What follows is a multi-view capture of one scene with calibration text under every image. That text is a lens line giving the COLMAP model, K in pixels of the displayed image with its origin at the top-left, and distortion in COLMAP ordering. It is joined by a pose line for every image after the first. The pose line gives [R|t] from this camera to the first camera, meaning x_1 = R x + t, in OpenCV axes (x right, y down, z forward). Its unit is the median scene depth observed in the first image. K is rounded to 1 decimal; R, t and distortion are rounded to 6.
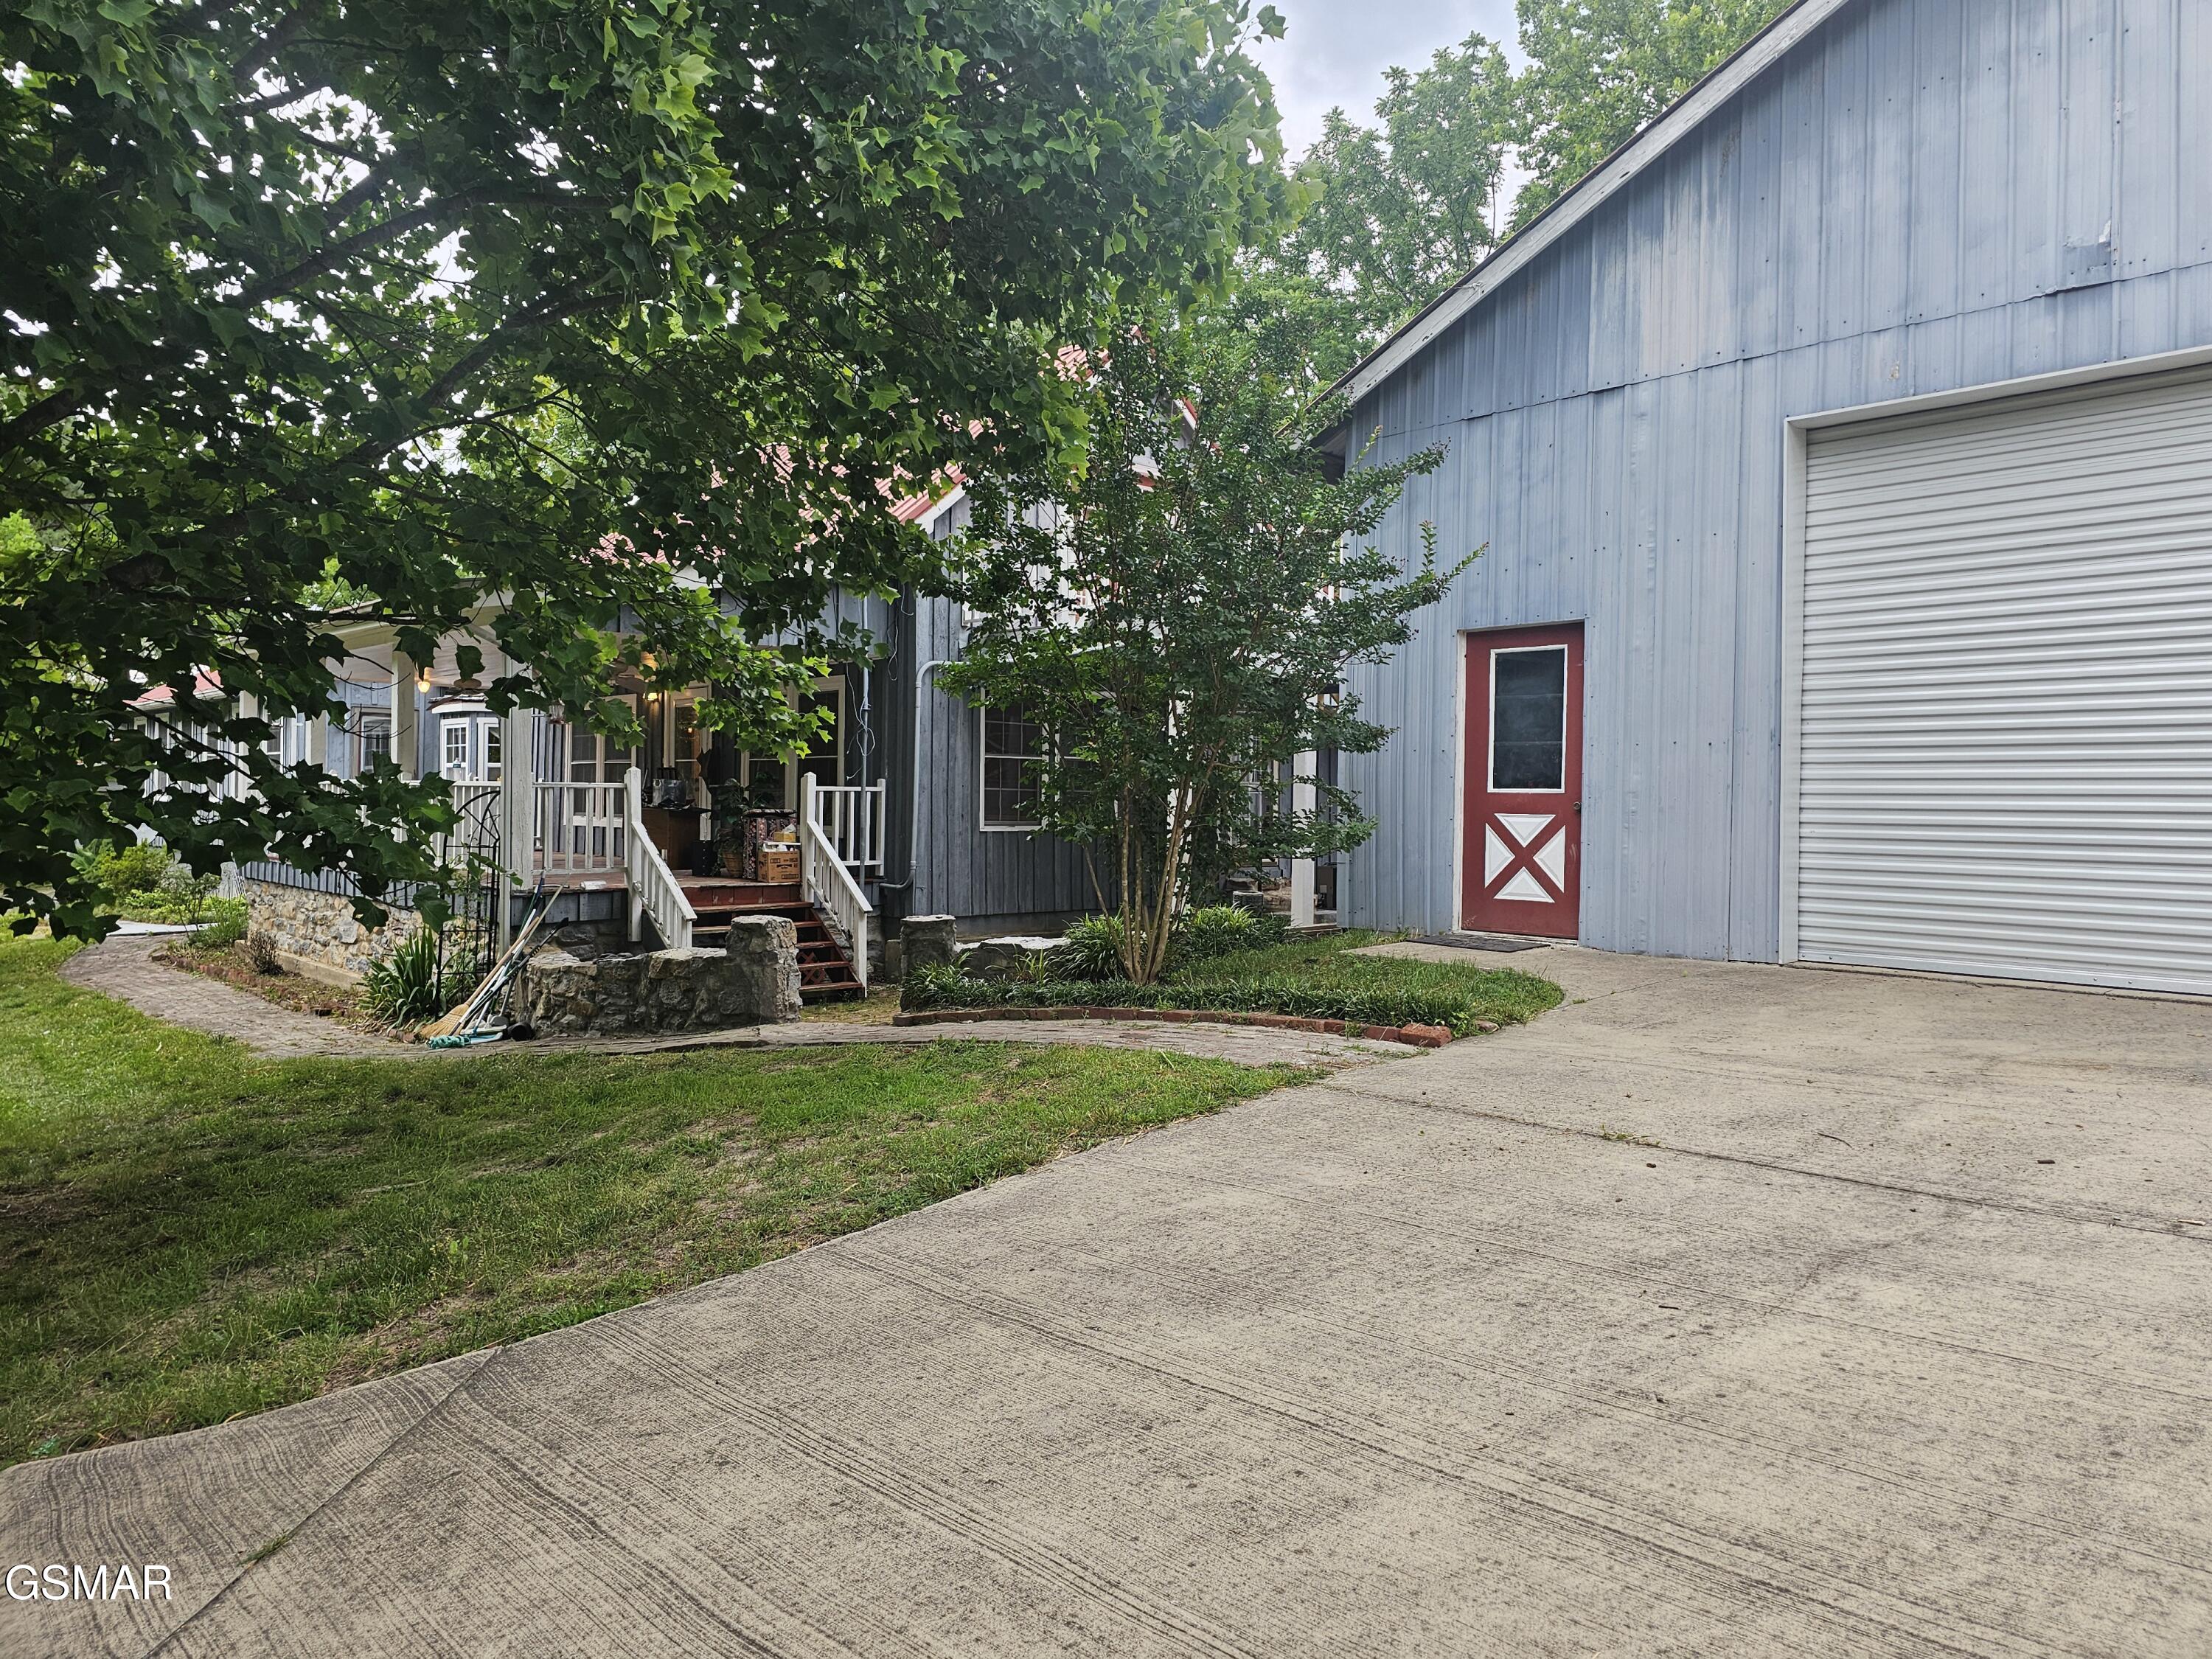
lens RADIAL K [[1483.2, 0, 1106.0], [0, 1483.2, 829.5], [0, 0, 1]] dist [-0.001290, -0.026053]
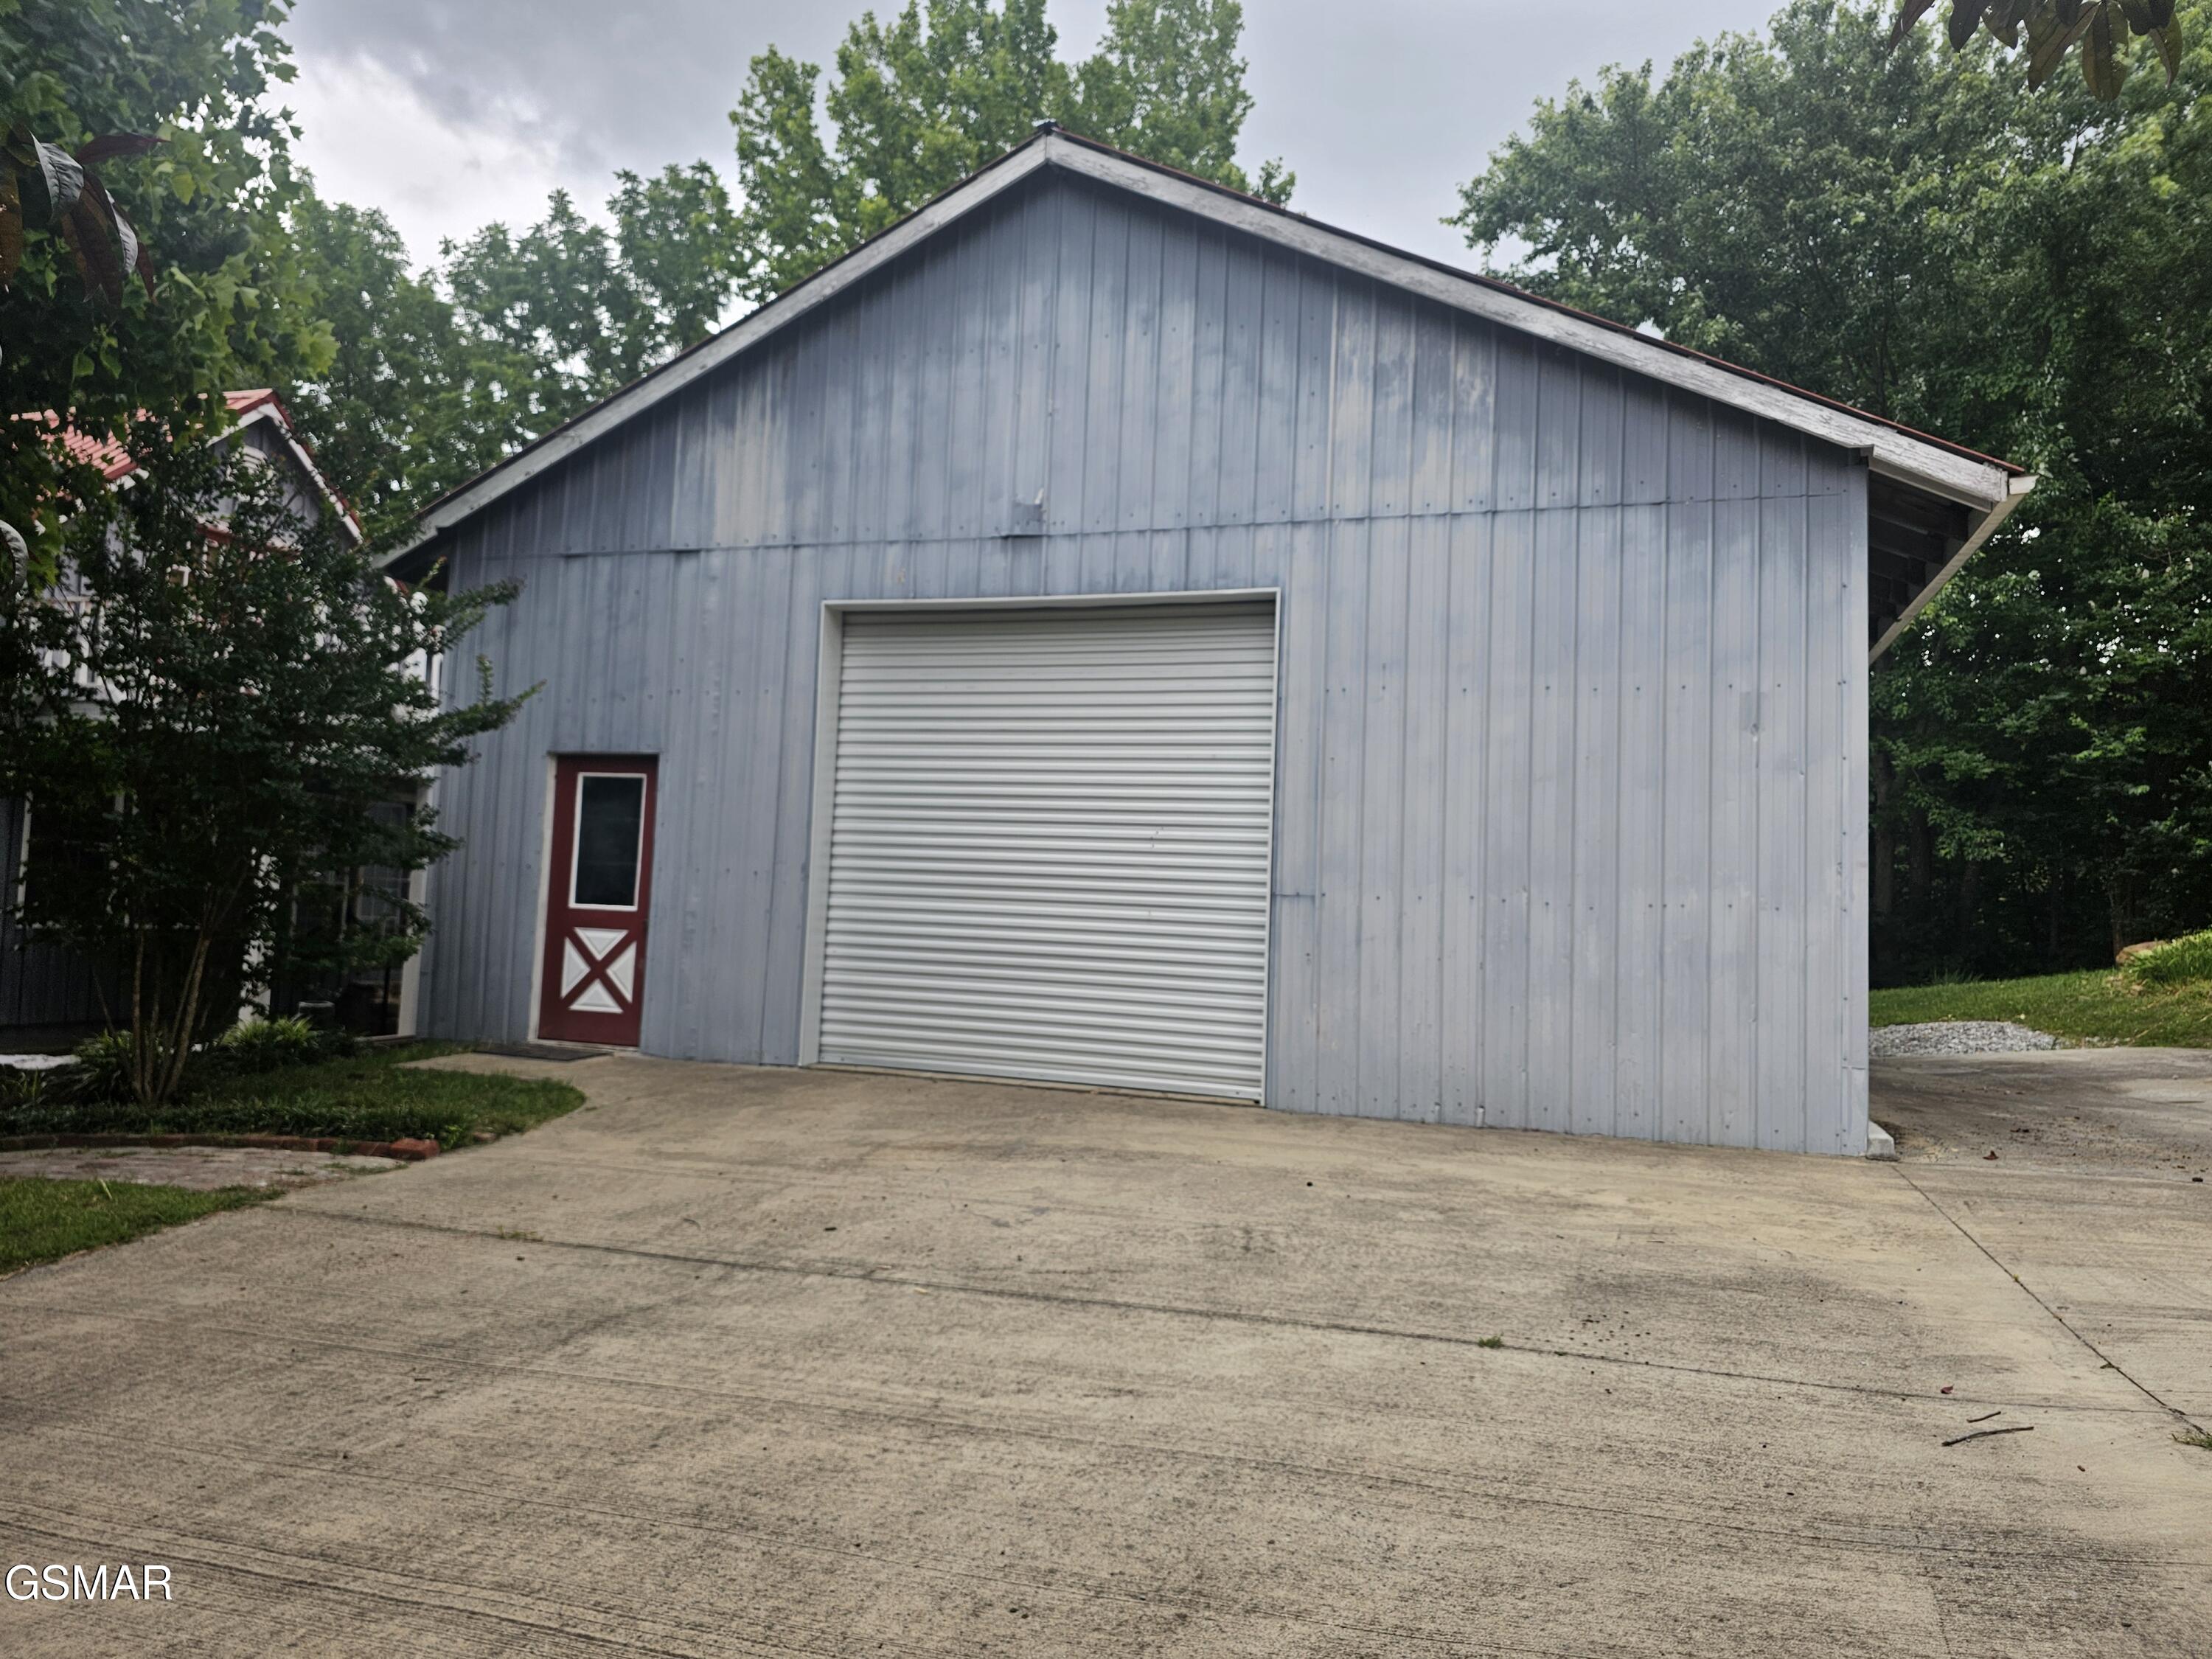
lens RADIAL K [[1465.4, 0, 1106.0], [0, 1465.4, 829.5], [0, 0, 1]] dist [0.023006, -0.037415]
pose [[0.868447, 0.052875, 0.492955, 0.092263], [-0.020806, 0.997308, -0.070318, -0.019145], [-0.495345, 0.050811, 0.867209, -0.124727]]
